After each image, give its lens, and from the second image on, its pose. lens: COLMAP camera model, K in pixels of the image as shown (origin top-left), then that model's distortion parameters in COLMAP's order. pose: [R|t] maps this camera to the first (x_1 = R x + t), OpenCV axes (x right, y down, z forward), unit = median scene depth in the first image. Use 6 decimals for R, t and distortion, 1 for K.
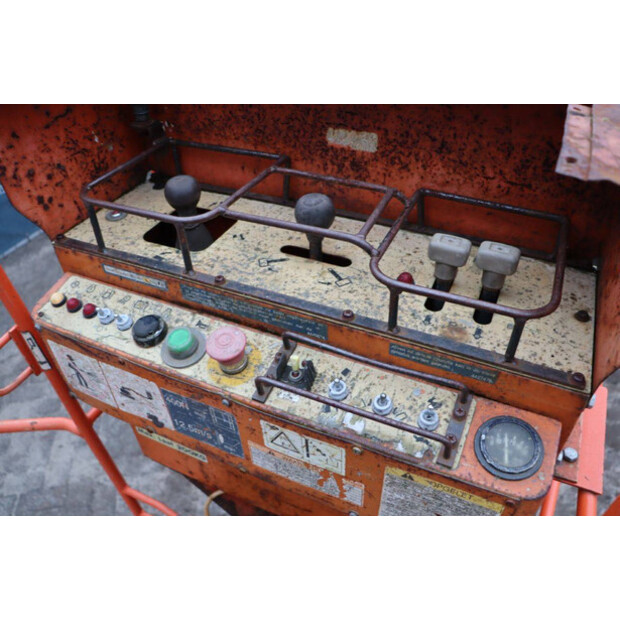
lens RADIAL K [[508.4, 0, 313.8], [0, 508.4, 310.6], [0, 0, 1]] dist [-0.143663, 0.099037]
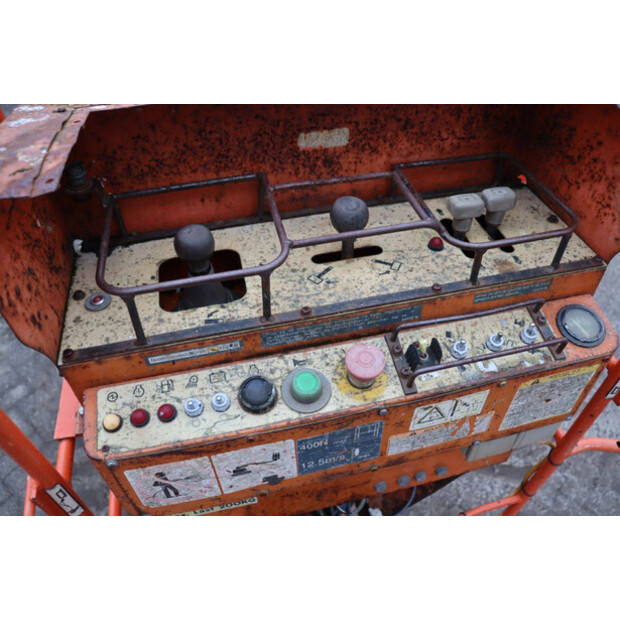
lens RADIAL K [[508.4, 0, 313.0], [0, 508.4, 306.0], [0, 0, 1]] dist [-0.143663, 0.099037]
pose [[0.783498, -0.417574, 0.460177, -0.607872], [0.392041, 0.906743, 0.155307, -0.211816], [-0.482115, 0.058725, 0.874138, 0.128310]]
